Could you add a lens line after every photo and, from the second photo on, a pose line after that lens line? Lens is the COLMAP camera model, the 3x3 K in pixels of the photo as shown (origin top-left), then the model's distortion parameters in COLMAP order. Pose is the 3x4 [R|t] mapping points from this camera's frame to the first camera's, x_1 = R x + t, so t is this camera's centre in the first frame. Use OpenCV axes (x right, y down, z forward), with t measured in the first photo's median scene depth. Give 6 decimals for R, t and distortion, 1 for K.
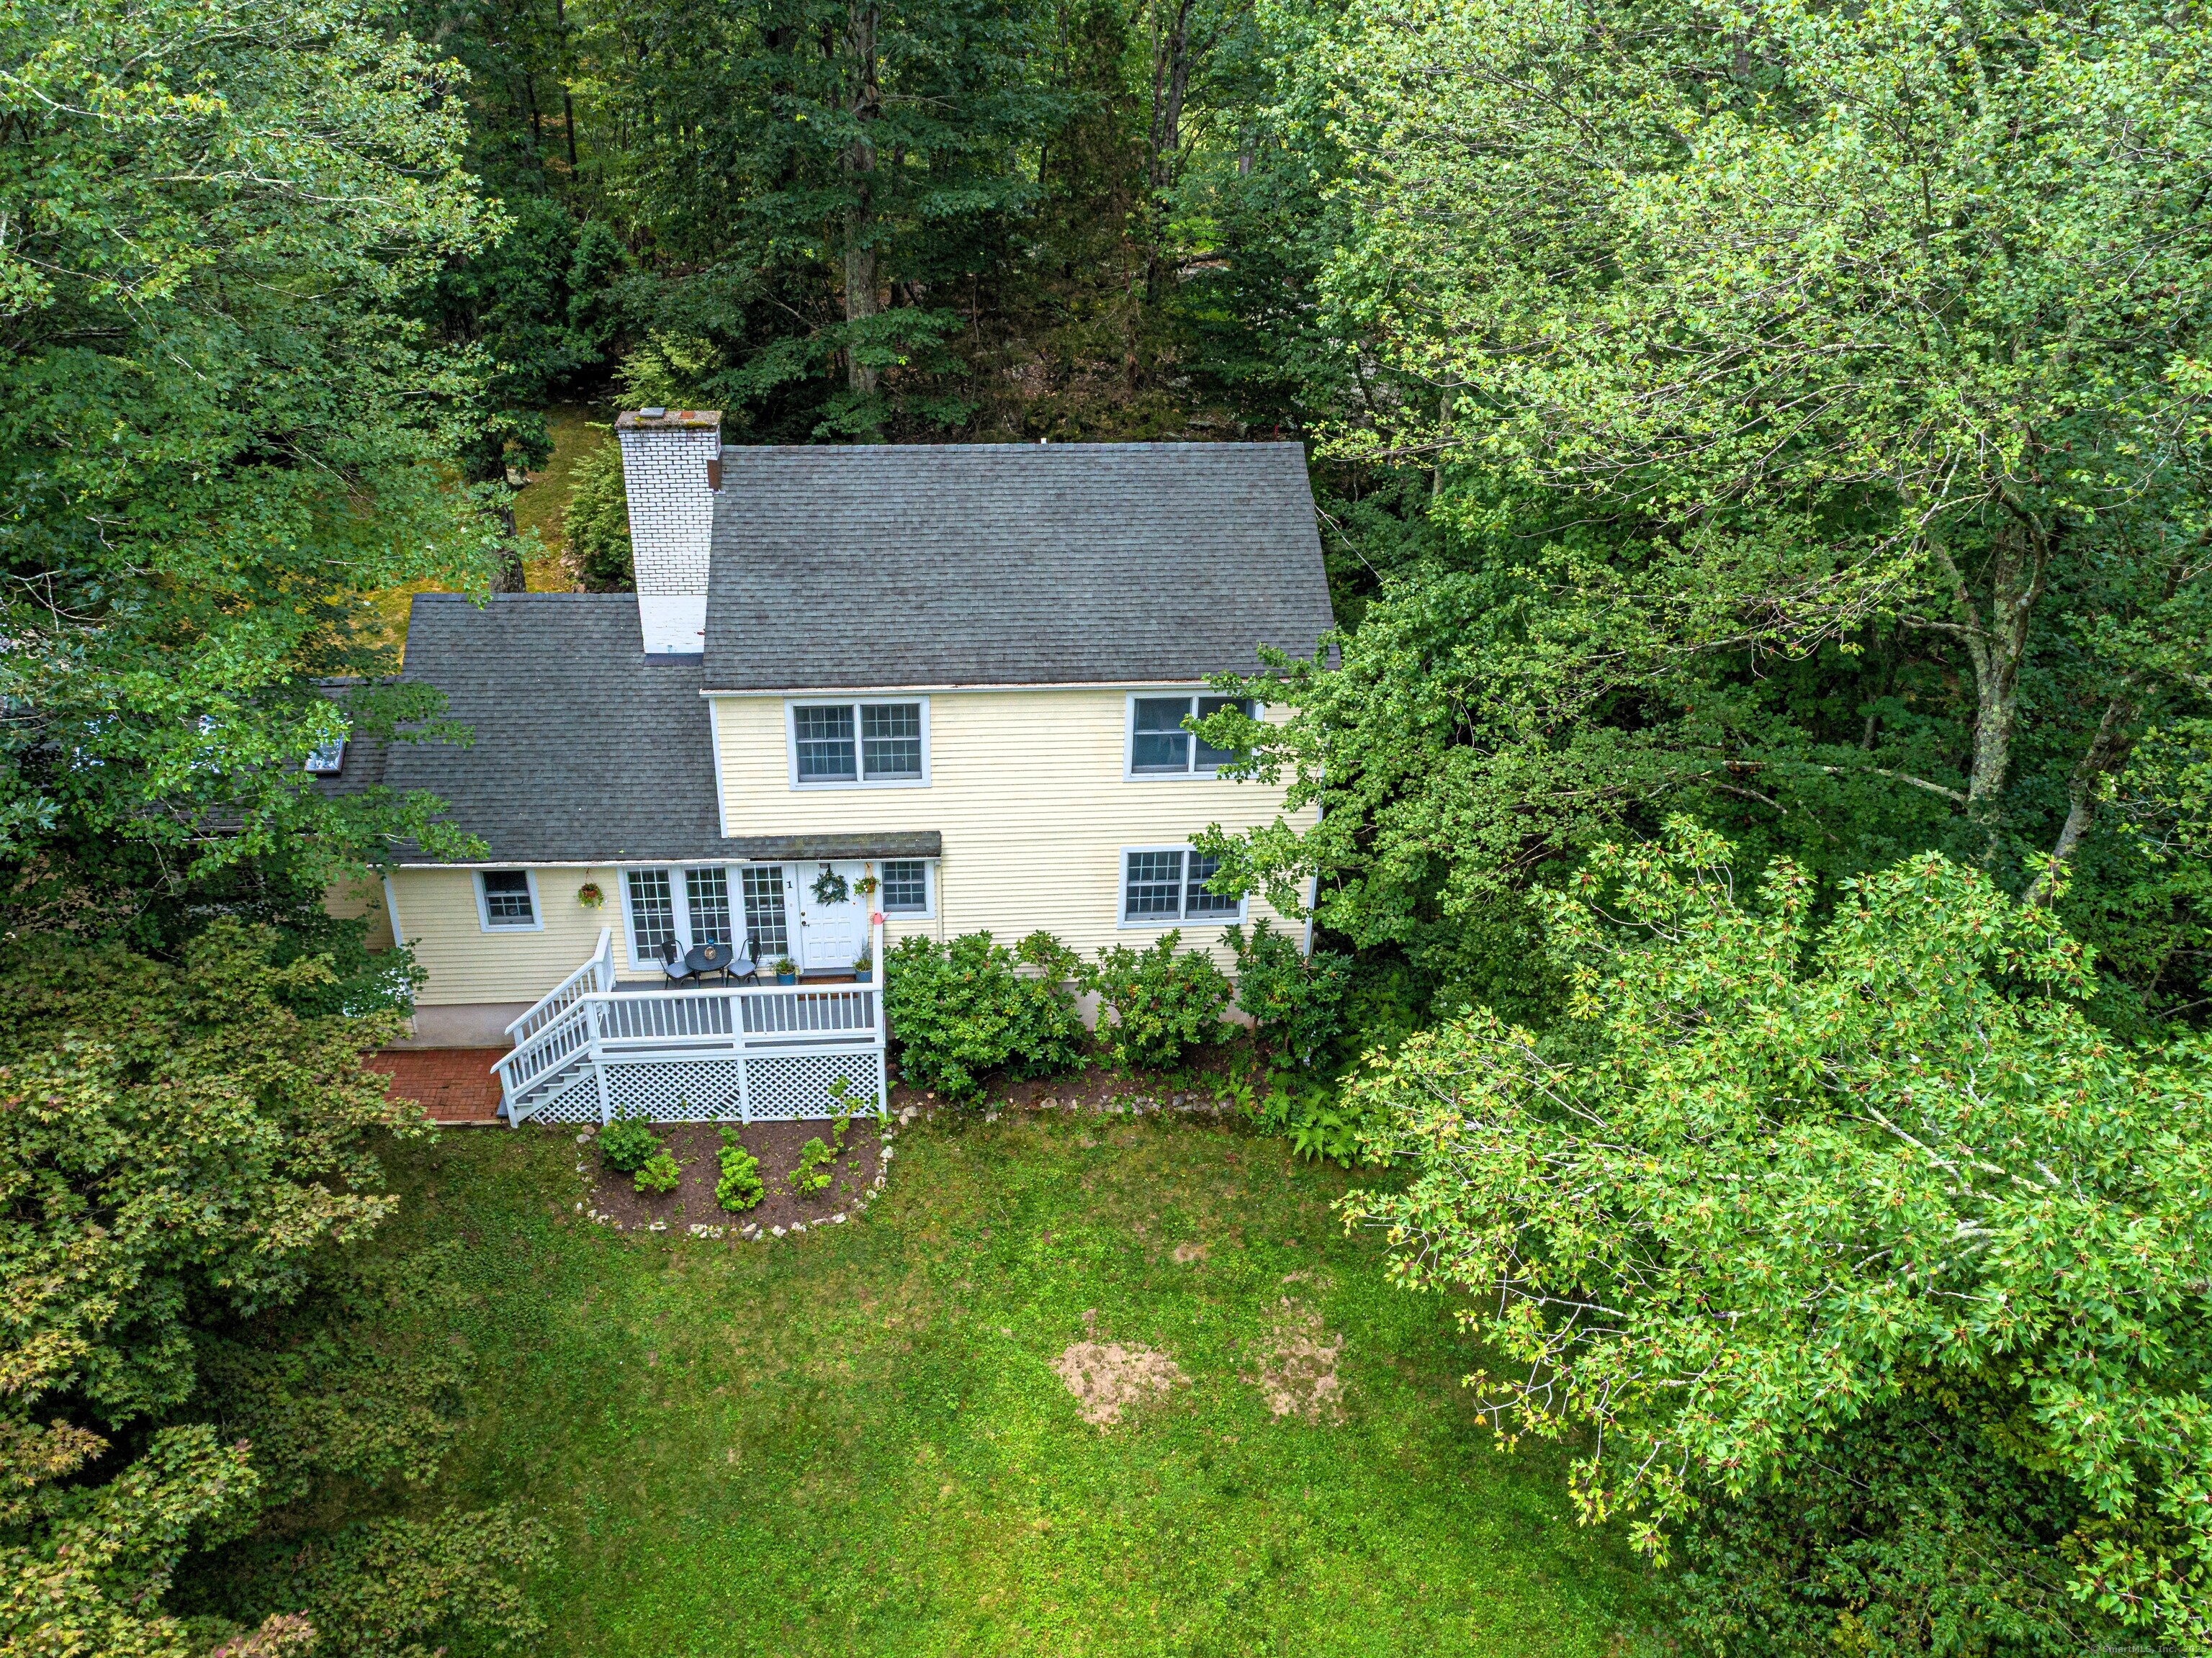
lens RADIAL K [[1707.8, 0, 1106.0], [0, 1707.8, 829.0], [0, 0, 1]] dist [0.004736, 0.000488]
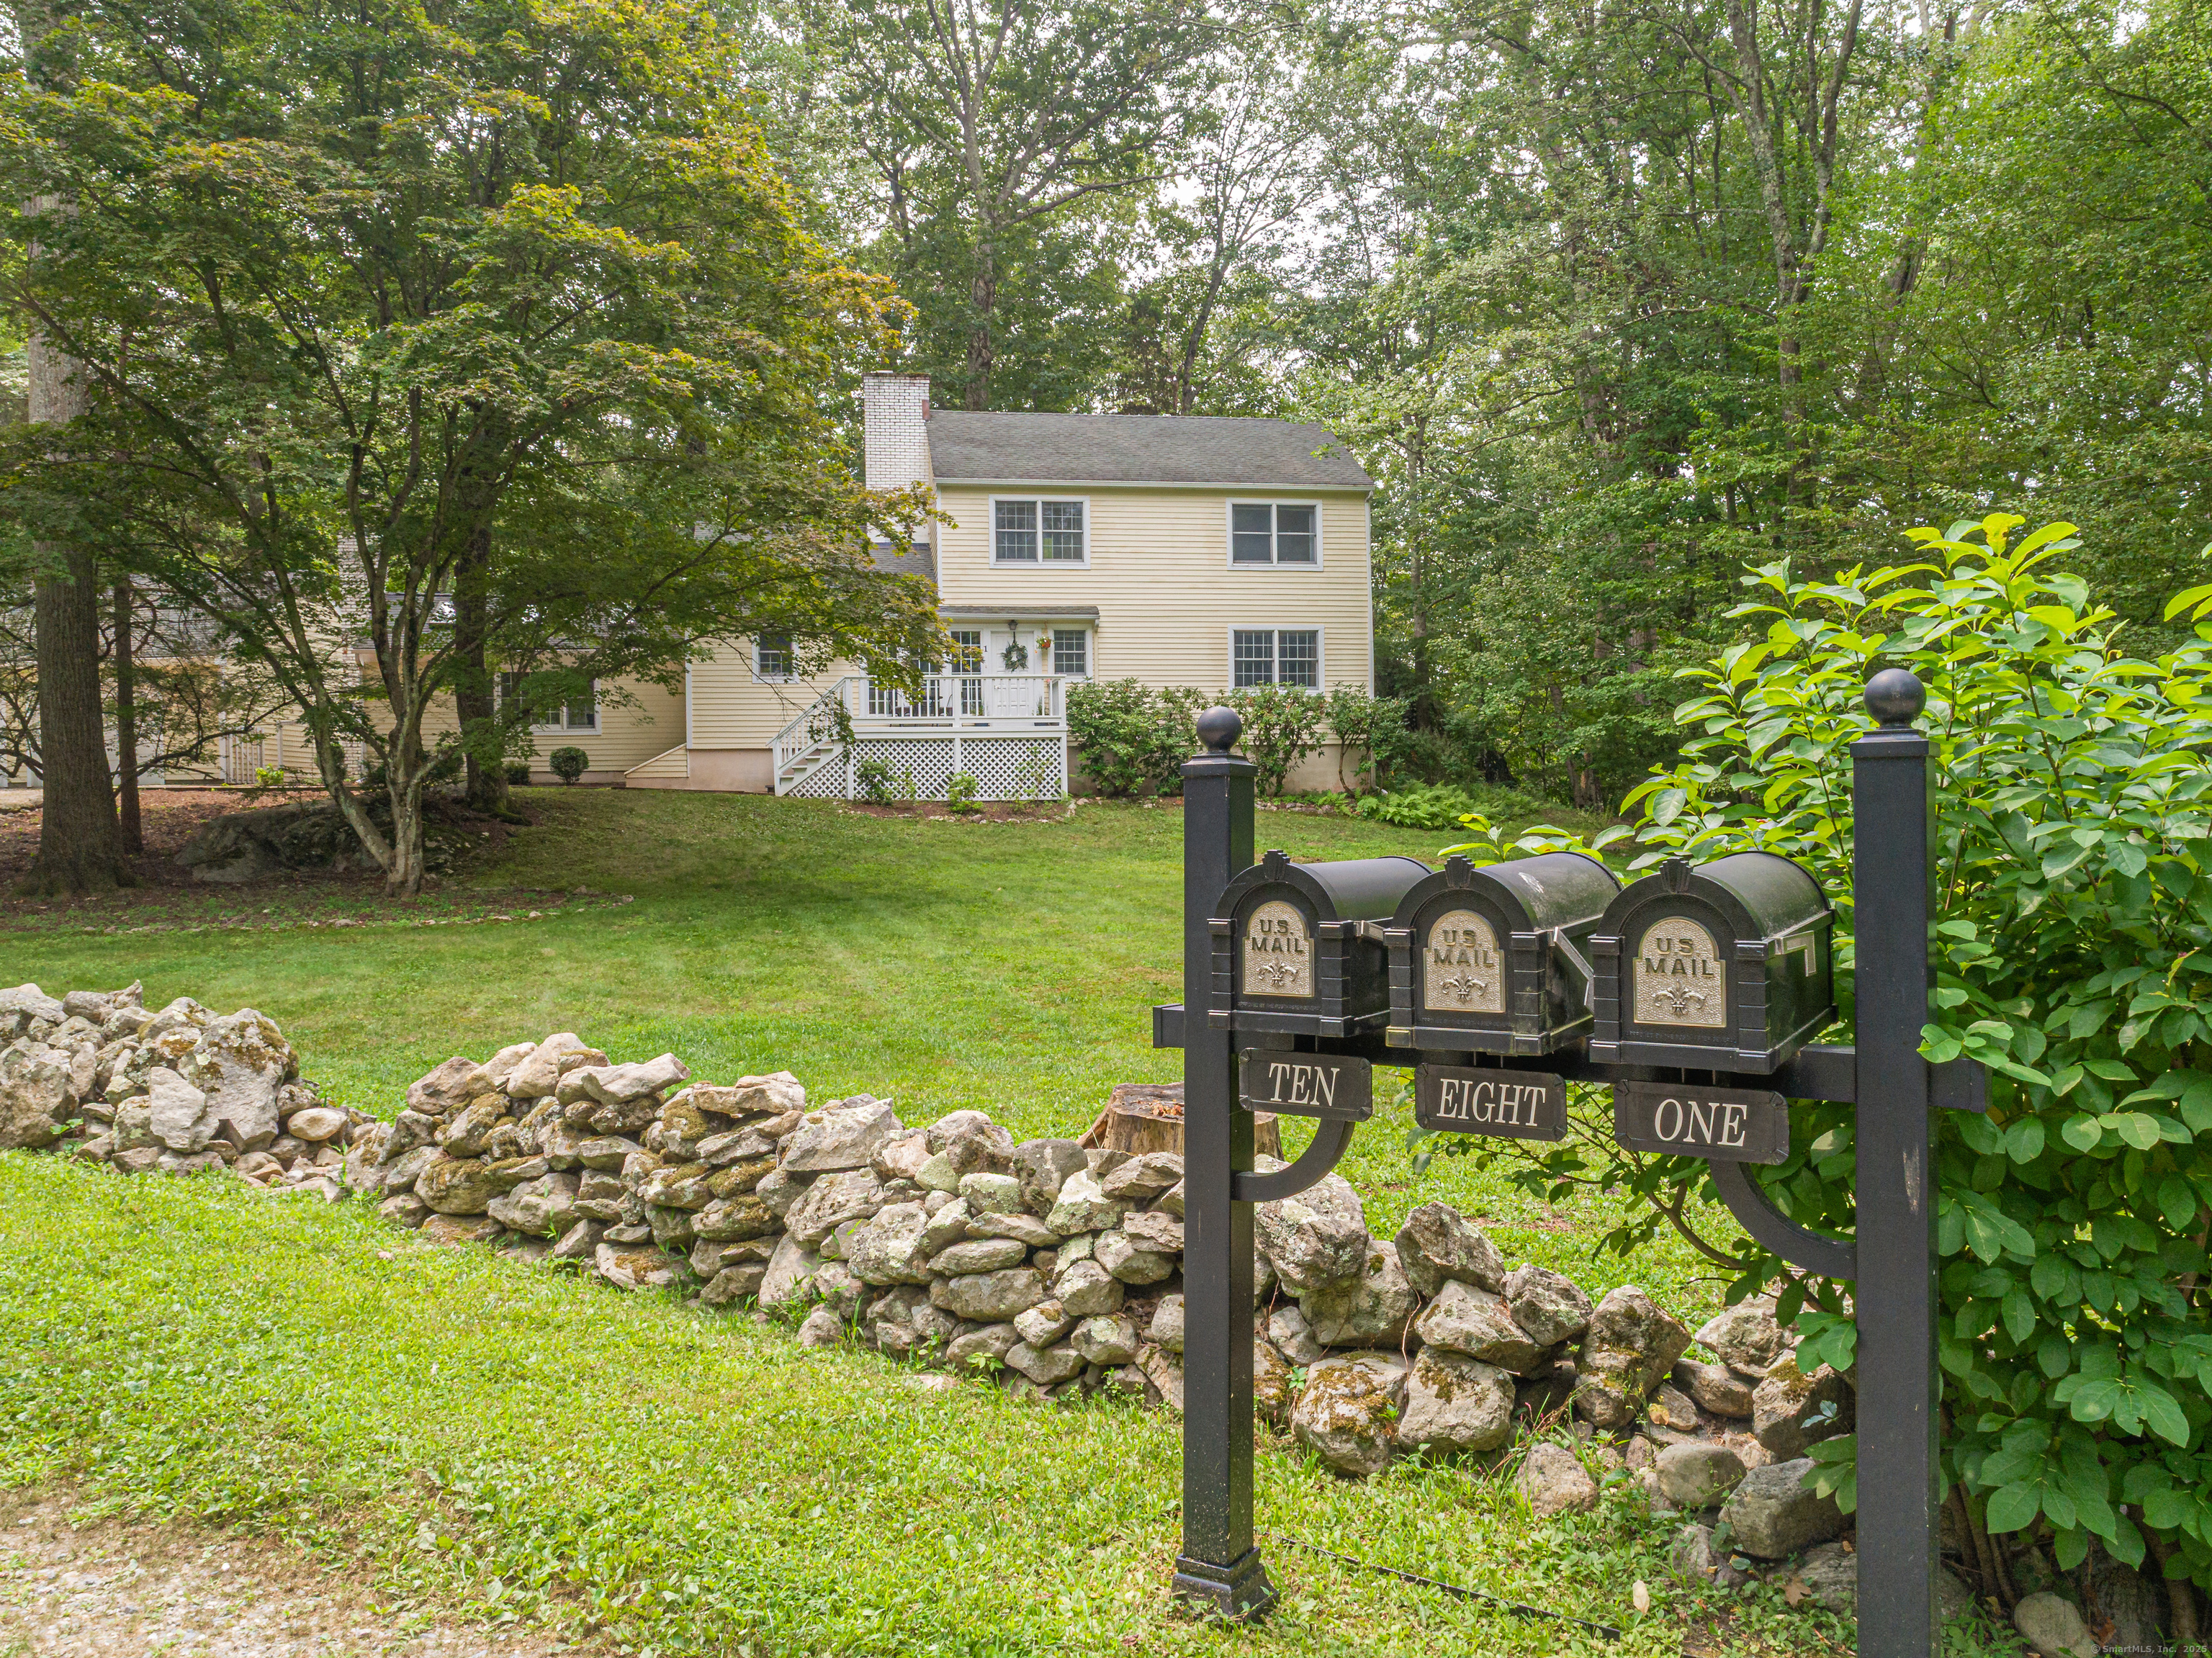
lens RADIAL K [[1707.8, 0, 1106.0], [0, 1707.8, 829.0], [0, 0, 1]] dist [0.004736, 0.000488]
pose [[0.997462, -0.047204, 0.053301, -0.171182], [0.067048, 0.874637, -0.480119, 0.811522], [-0.023955, 0.482475, 0.875582, -0.103690]]
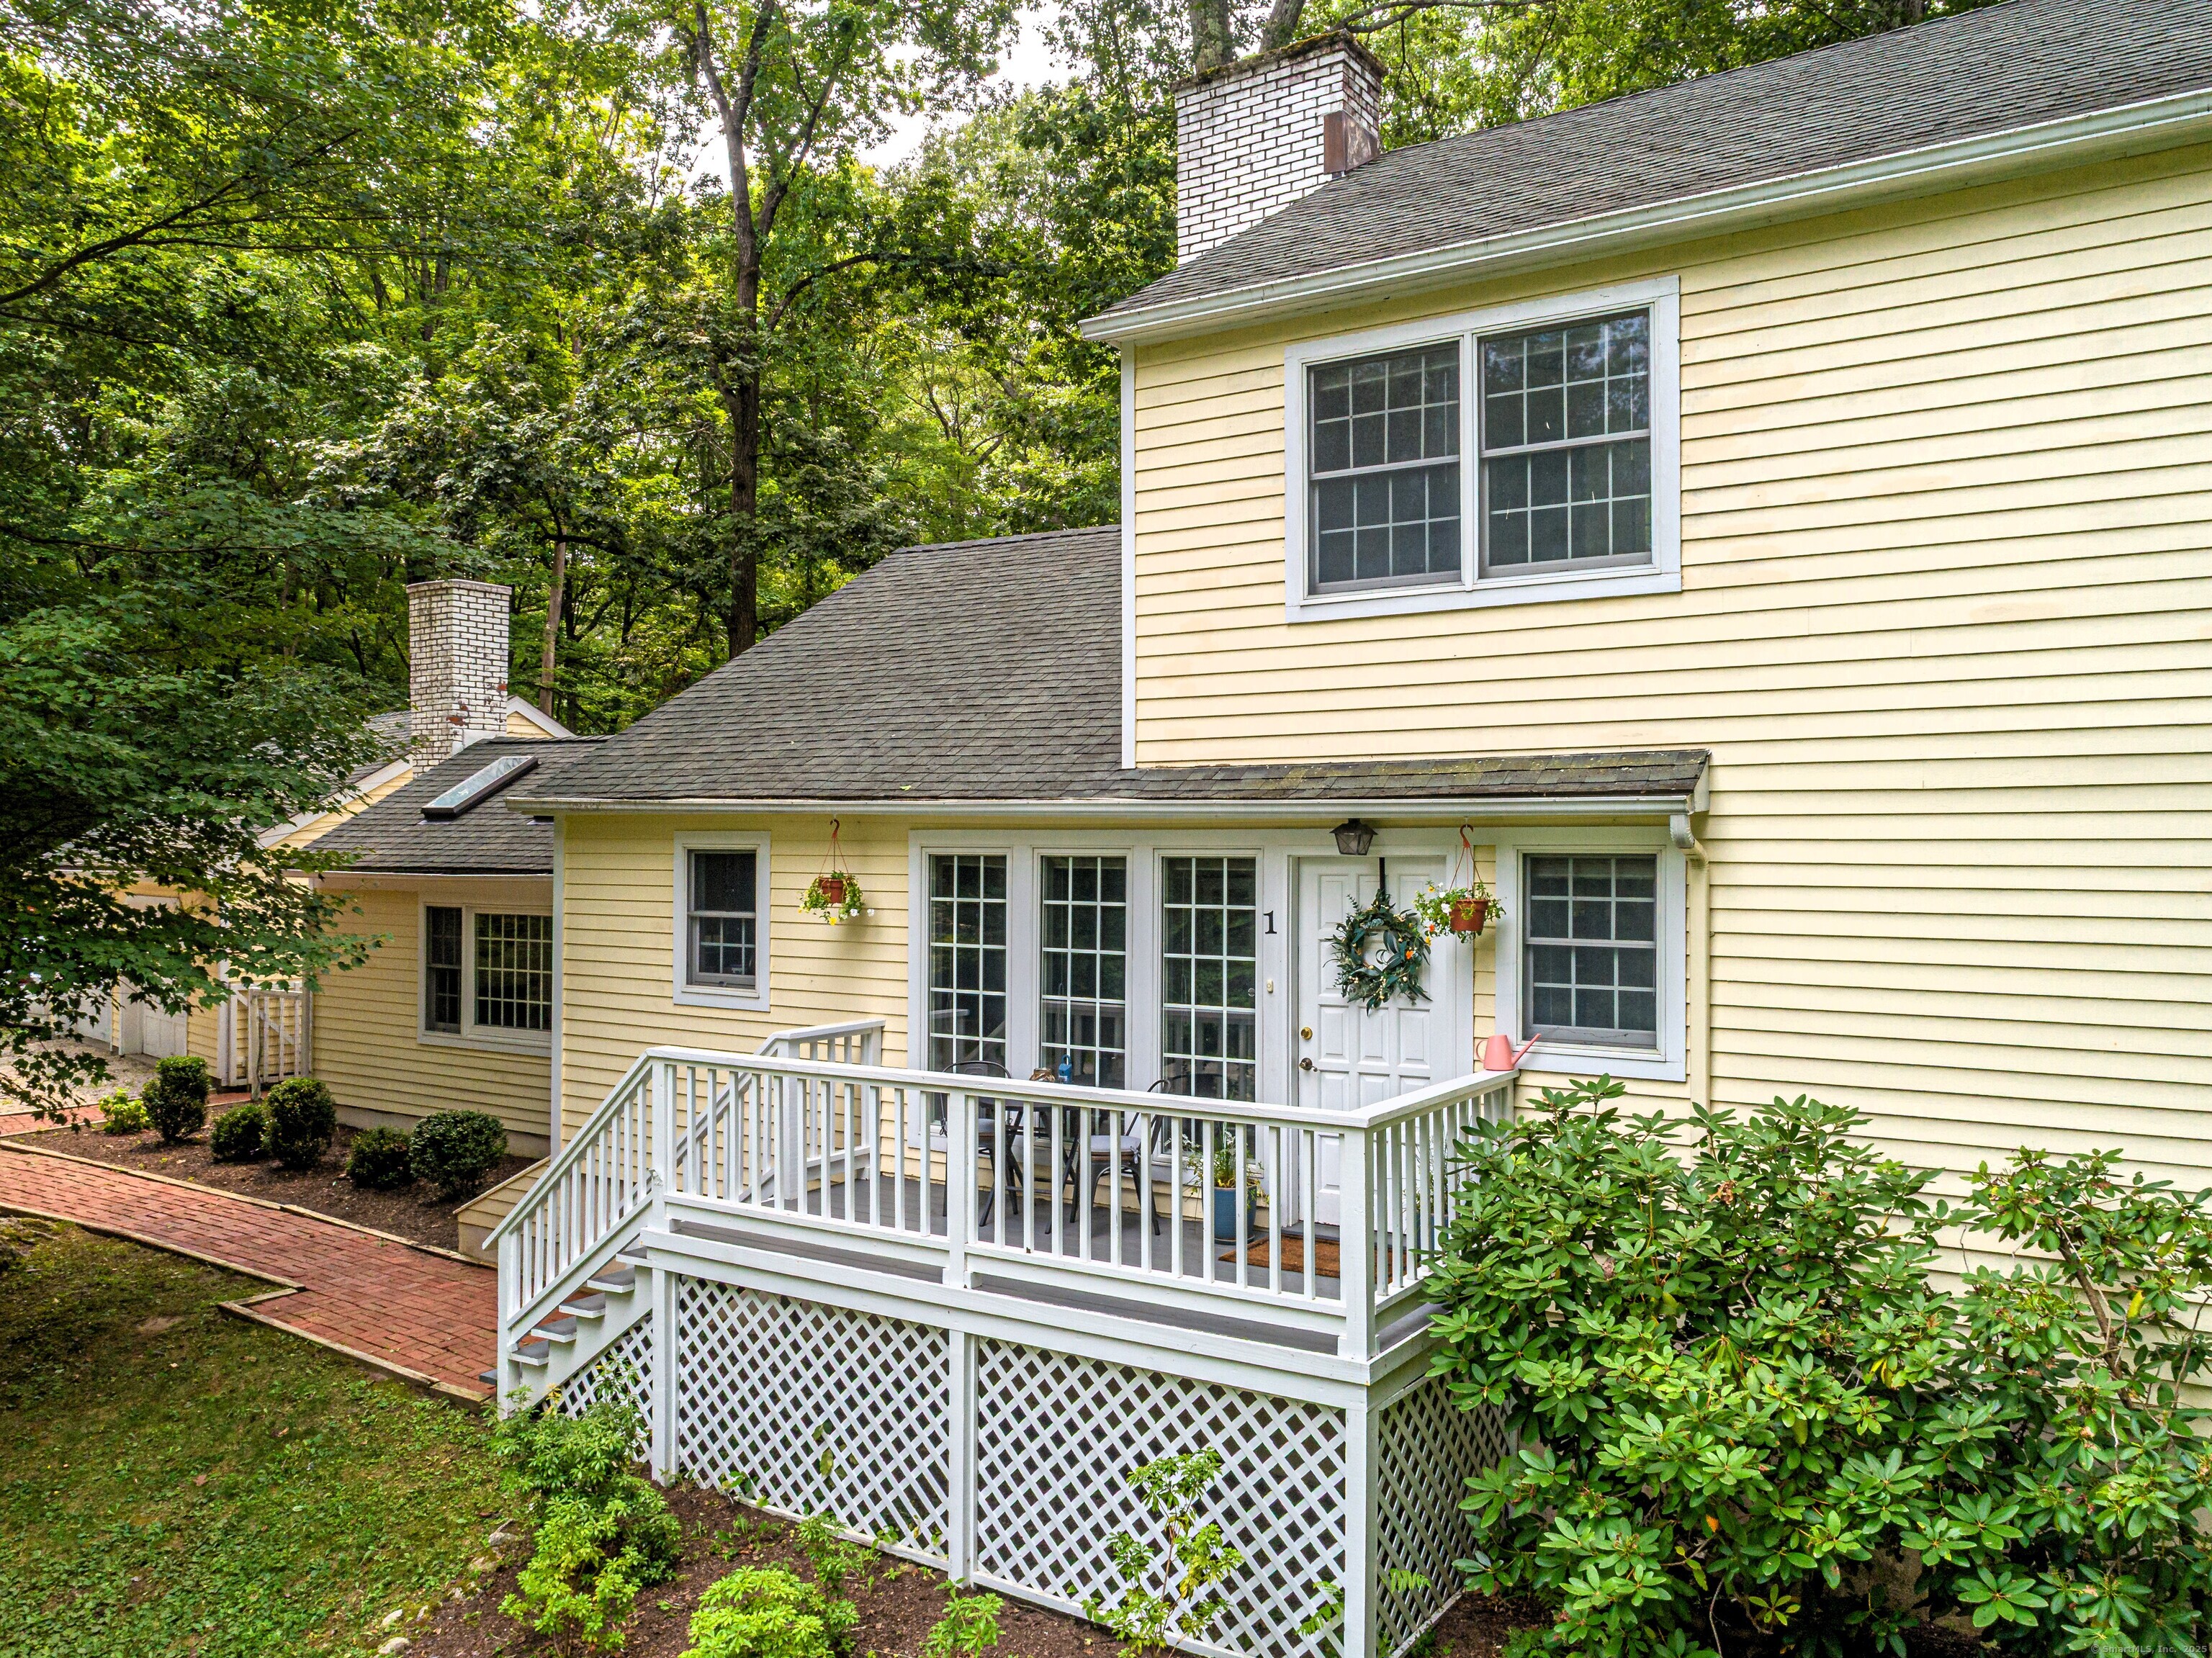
lens RADIAL K [[1707.8, 0, 1106.0], [0, 1707.8, 829.0], [0, 0, 1]] dist [0.004736, 0.000488]
pose [[0.767206, -0.036305, -0.640372, 0.017943], [-0.293638, 0.867745, -0.400992, 0.171075], [0.570238, 0.495682, 0.655079, 0.744106]]
